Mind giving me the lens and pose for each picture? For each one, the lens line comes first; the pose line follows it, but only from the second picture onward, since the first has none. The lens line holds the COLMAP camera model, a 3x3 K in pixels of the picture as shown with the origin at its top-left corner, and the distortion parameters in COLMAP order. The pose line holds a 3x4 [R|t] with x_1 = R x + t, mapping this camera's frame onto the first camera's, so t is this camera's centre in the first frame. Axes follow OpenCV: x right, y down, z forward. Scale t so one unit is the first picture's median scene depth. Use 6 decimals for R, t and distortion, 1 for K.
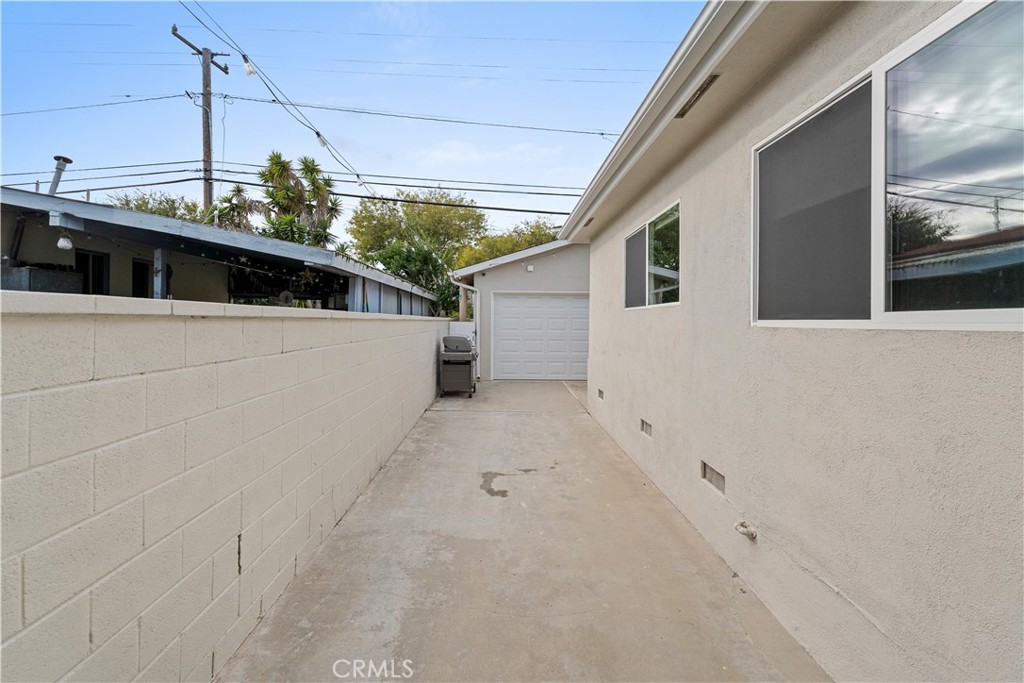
lens RADIAL K [[459.5, 0, 512.4], [0, 459.5, 335.1], [0, 0, 1]] dist [0.000970, 0.000287]
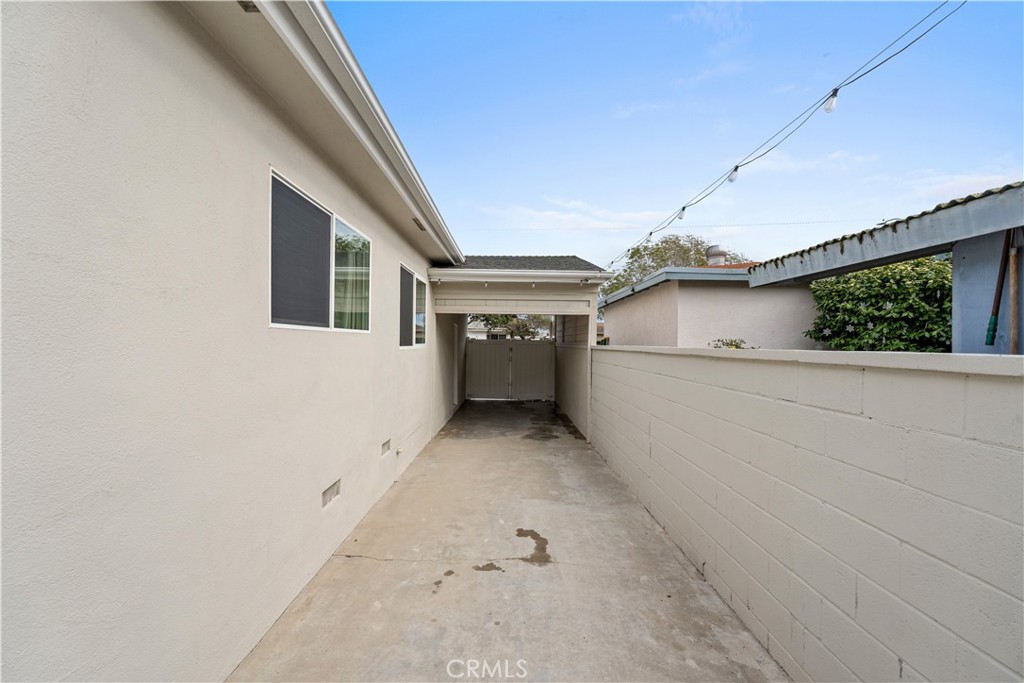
lens RADIAL K [[459.5, 0, 512.5], [0, 459.5, 342.3], [0, 0, 1]] dist [0.000970, 0.000287]
pose [[-0.999508, -0.026005, 0.017509, -0.008579], [-0.025505, 0.999276, 0.028218, -0.079976], [-0.018230, 0.027757, -0.999448, 1.983250]]
